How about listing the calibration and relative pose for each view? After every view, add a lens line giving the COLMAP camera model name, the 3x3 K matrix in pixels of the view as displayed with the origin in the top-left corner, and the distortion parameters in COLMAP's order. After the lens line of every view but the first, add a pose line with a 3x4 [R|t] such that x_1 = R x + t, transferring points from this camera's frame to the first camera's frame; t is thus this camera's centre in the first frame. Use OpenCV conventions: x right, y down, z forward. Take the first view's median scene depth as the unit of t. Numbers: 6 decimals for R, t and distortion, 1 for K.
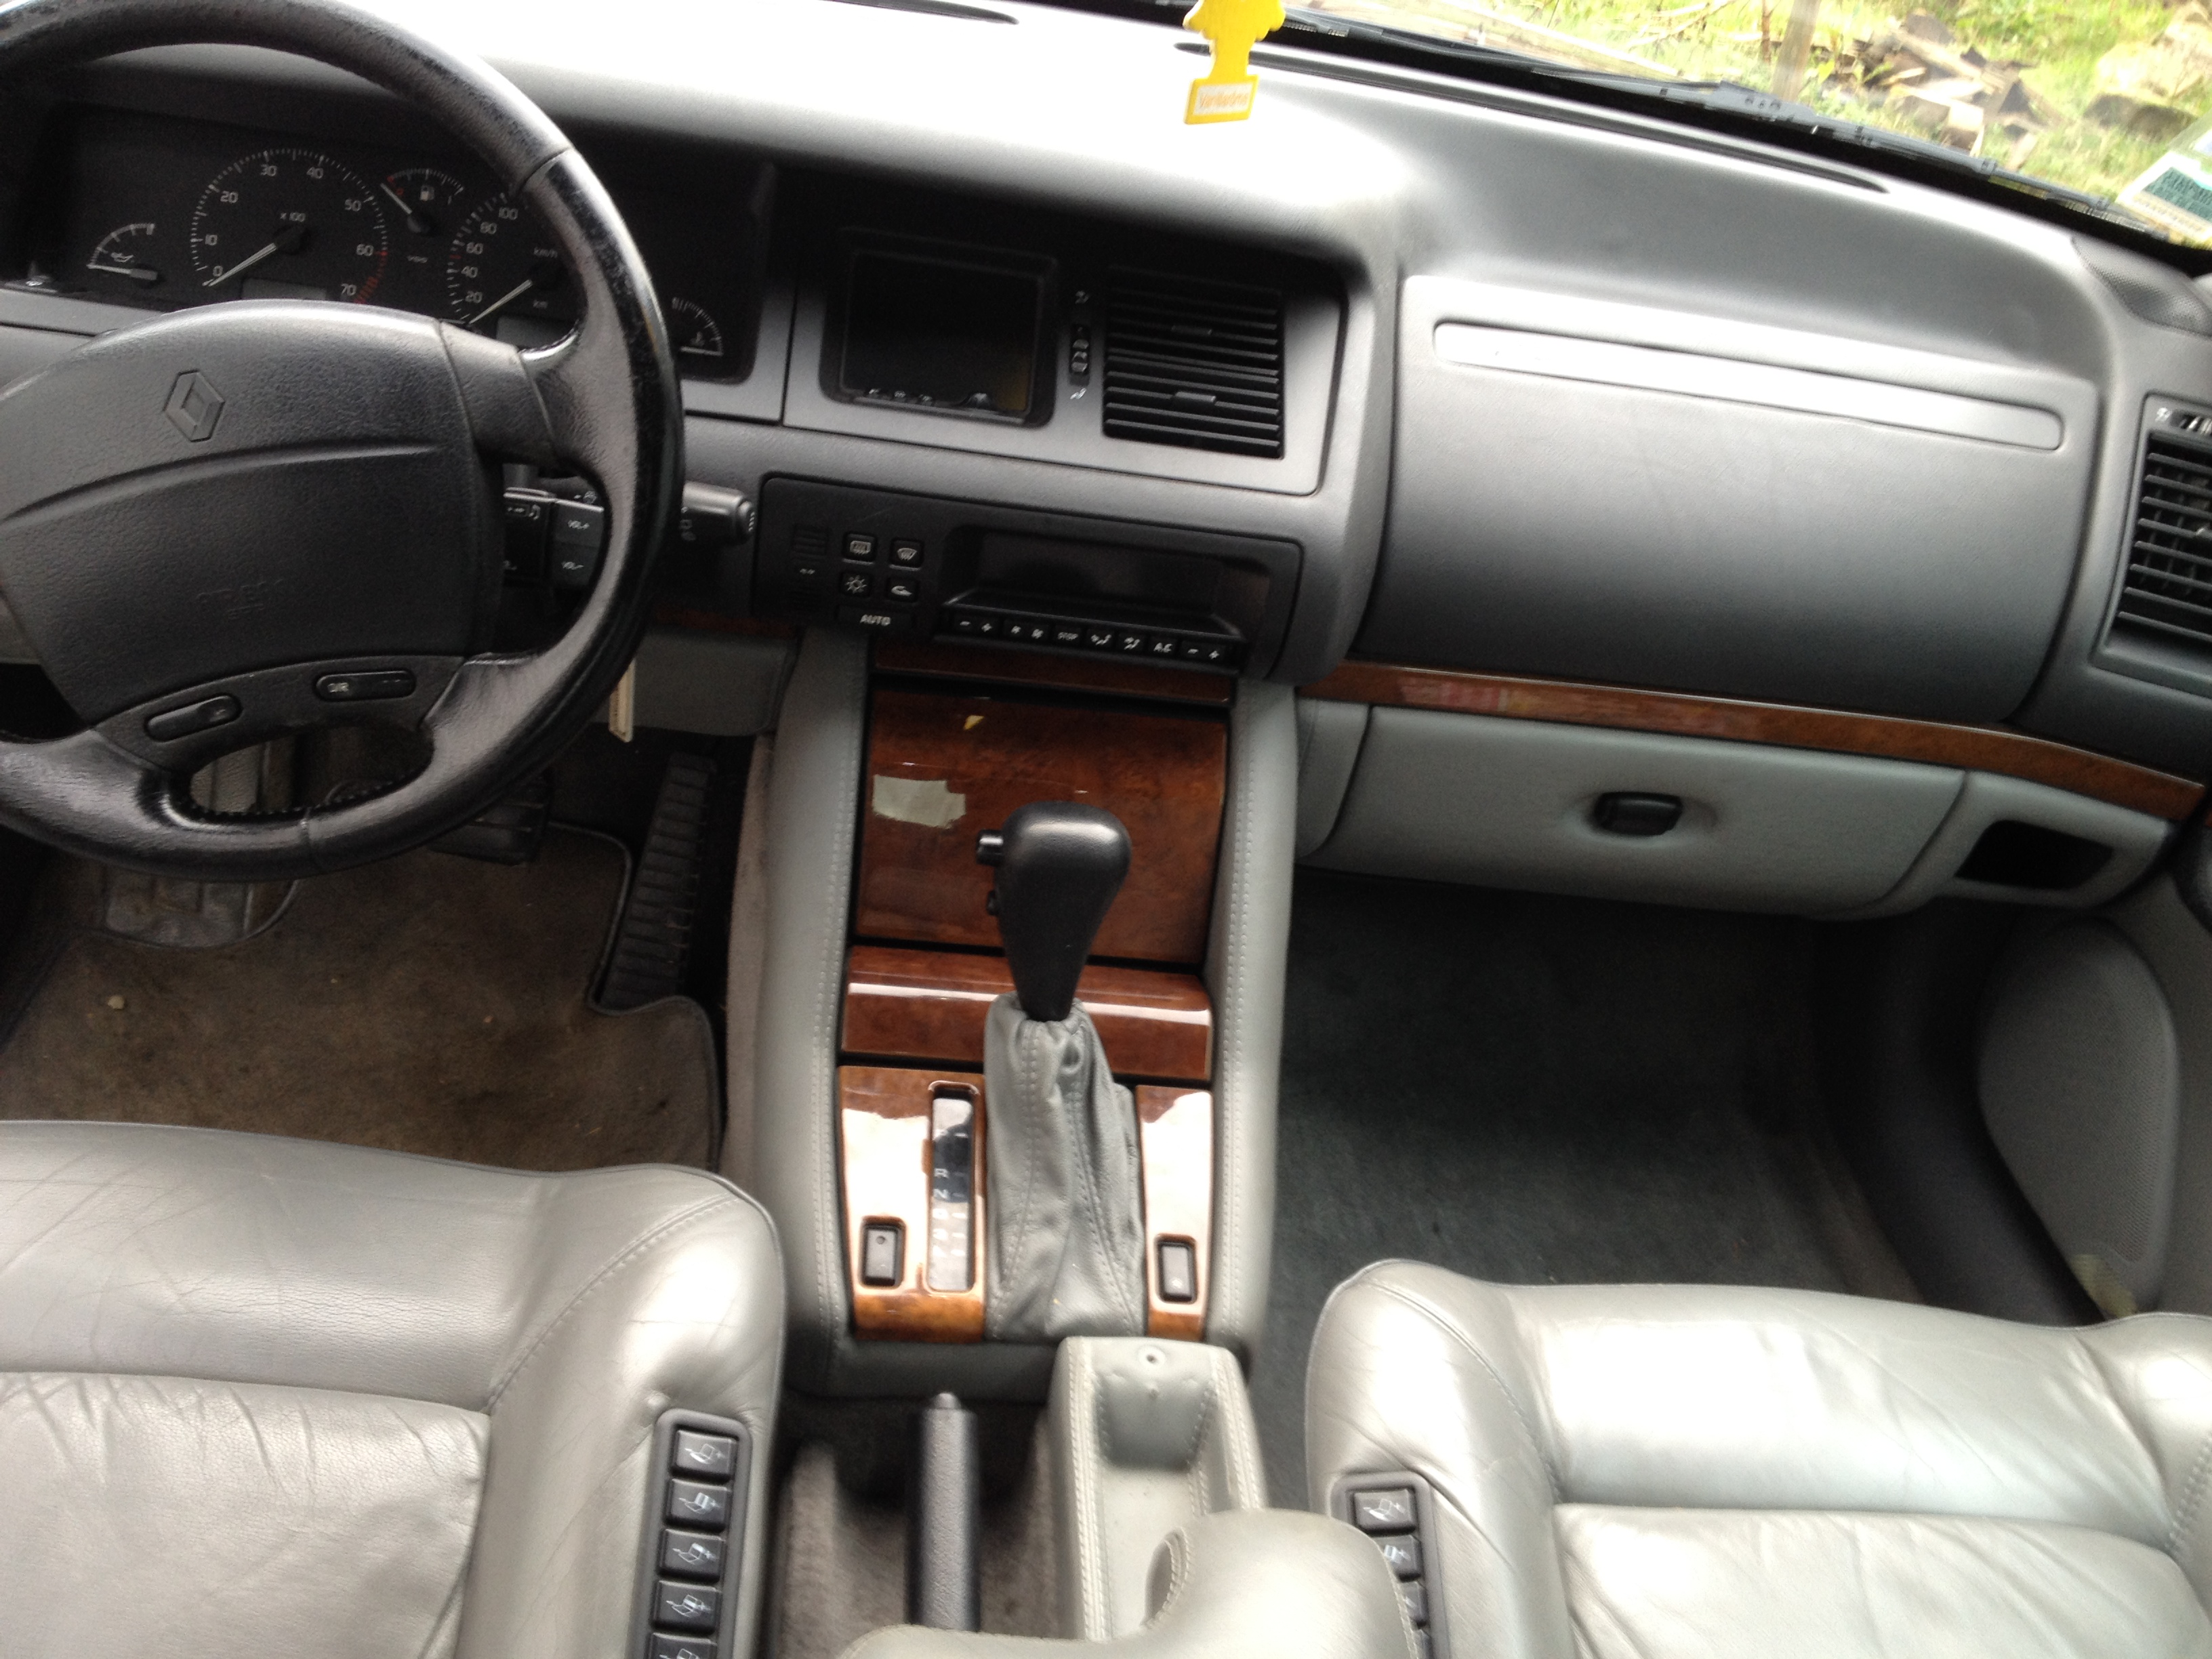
lens RADIAL K [[2051.2, 0, 1224.3], [0, 2051.2, 825.7], [0, 0, 1]] dist [0.145064, -0.286525]
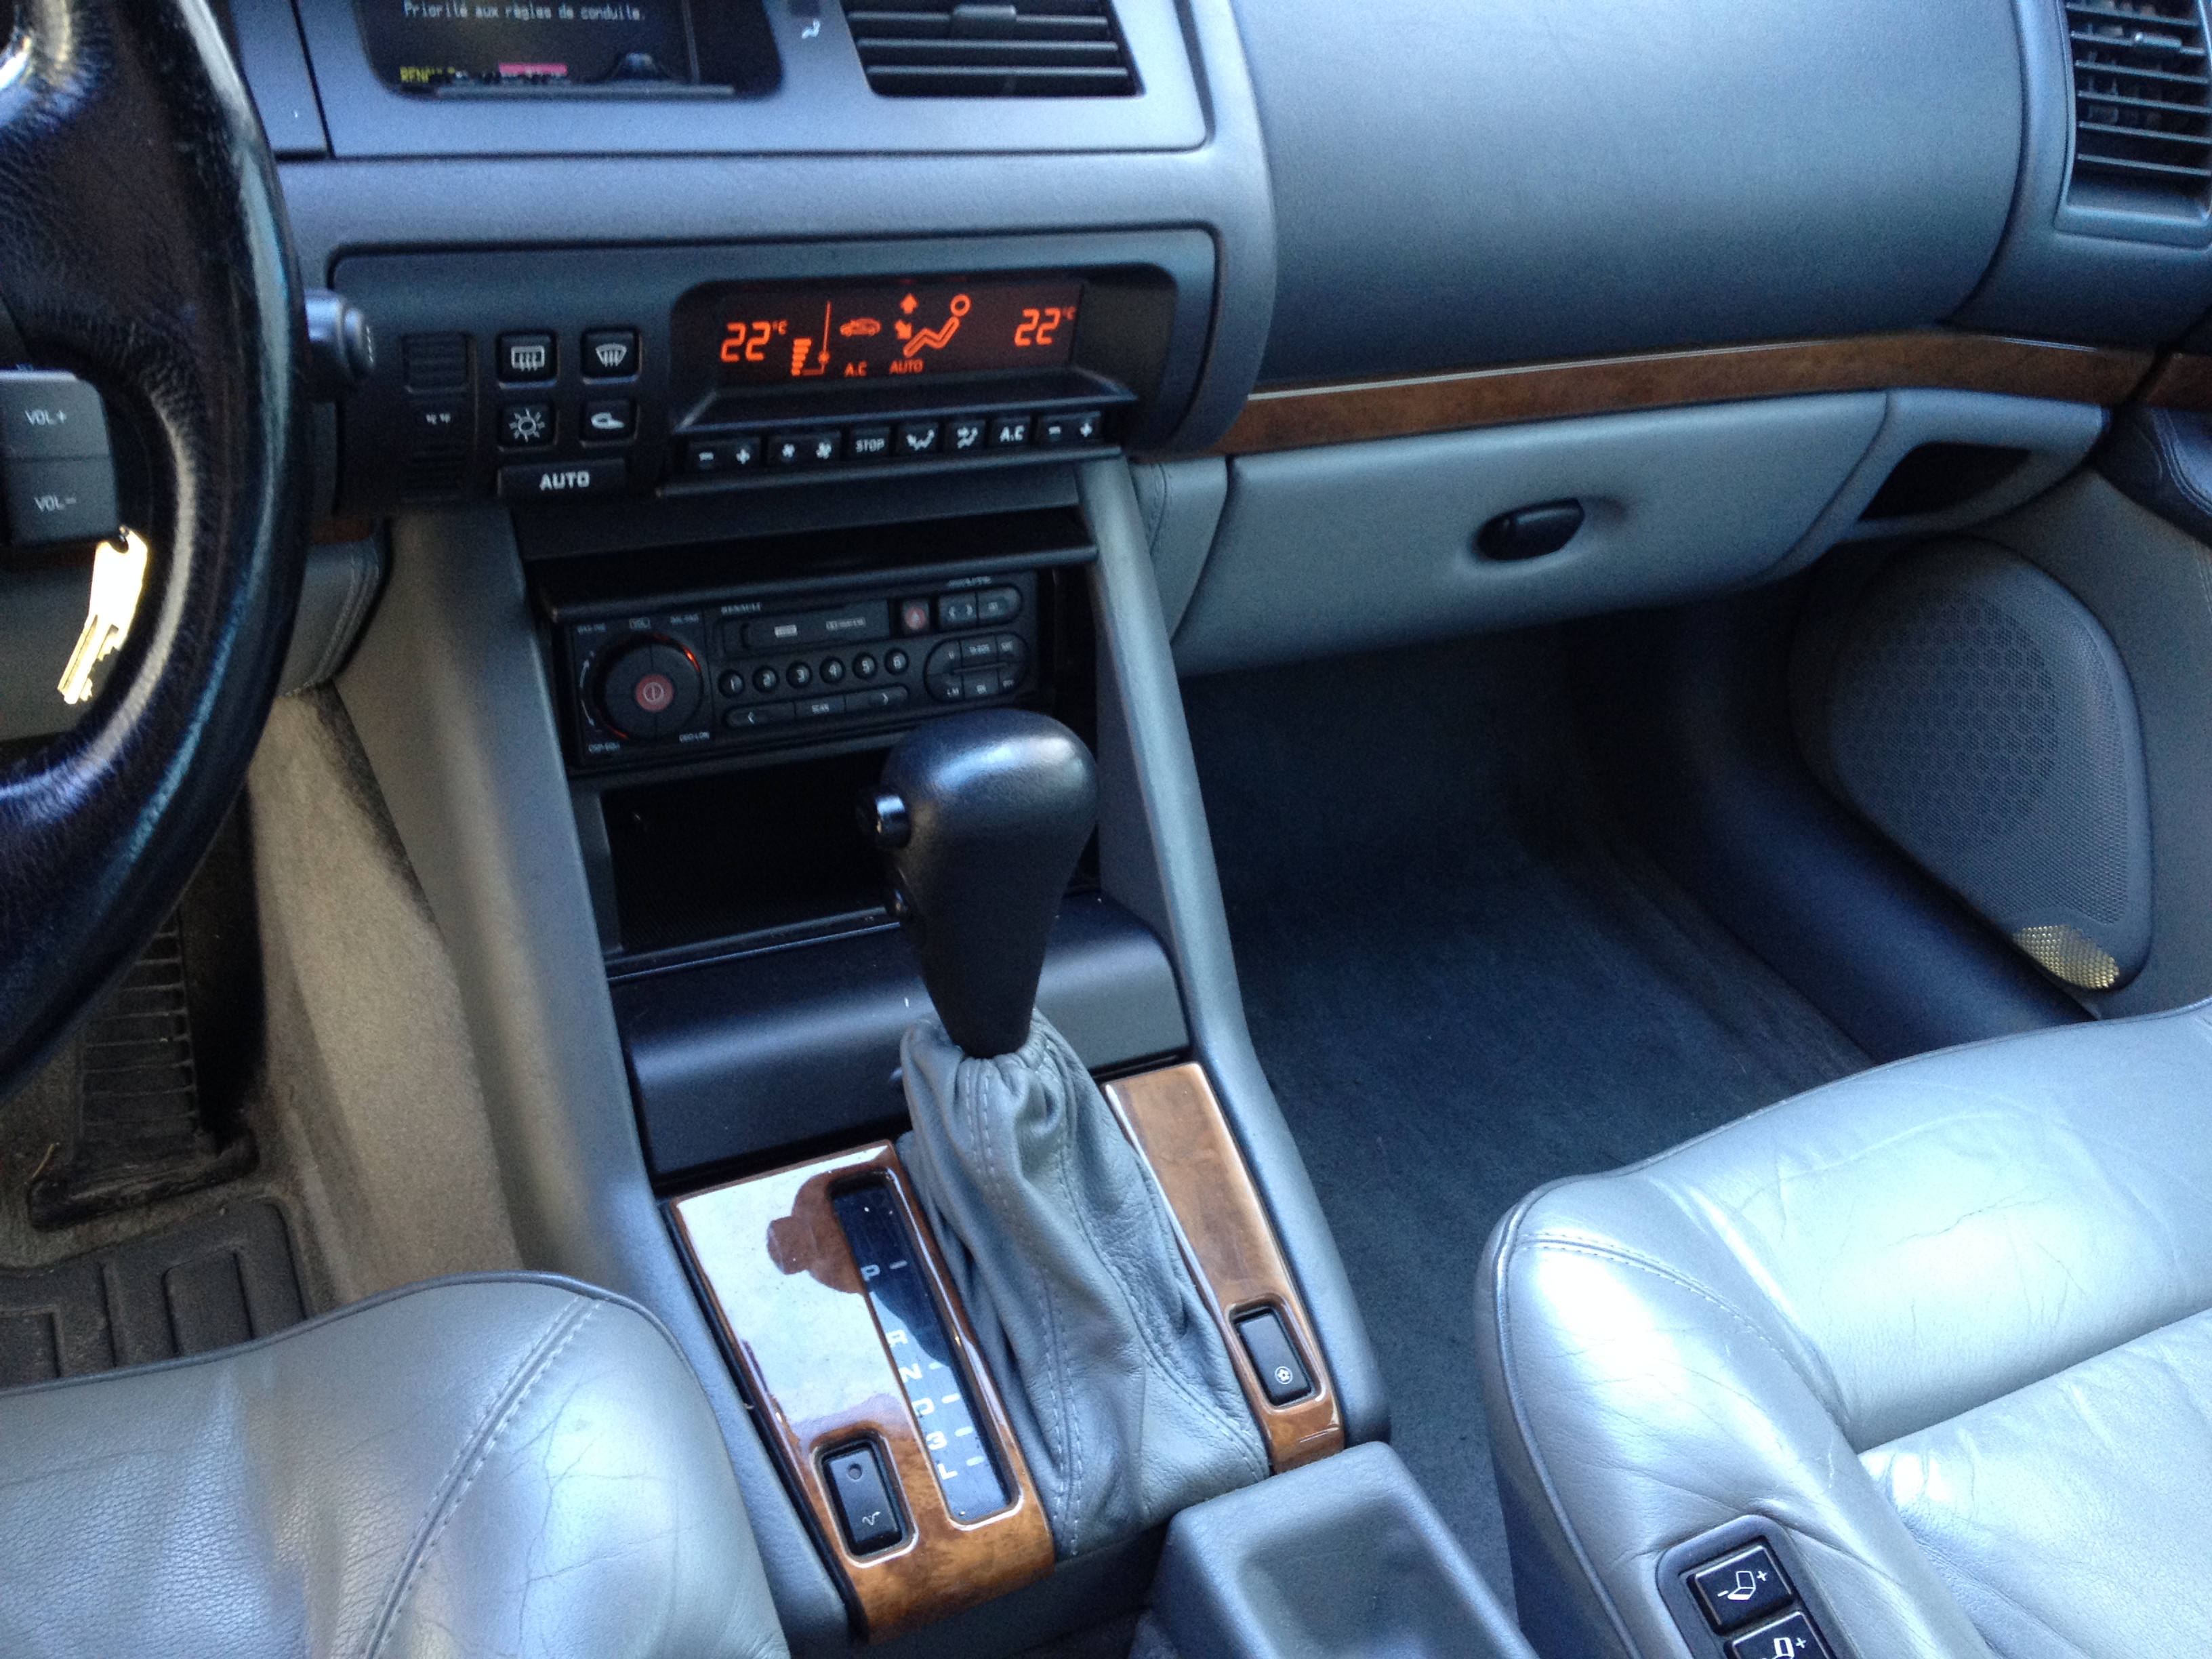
lens RADIAL K [[2051.2, 0, 1224.3], [0, 2051.2, 825.7], [0, 0, 1]] dist [0.145064, -0.286525]
pose [[0.933954, -0.242390, 0.262636, -0.167262], [0.203512, 0.964777, 0.166701, -0.063574], [-0.293791, -0.102241, 0.950386, 0.366901]]
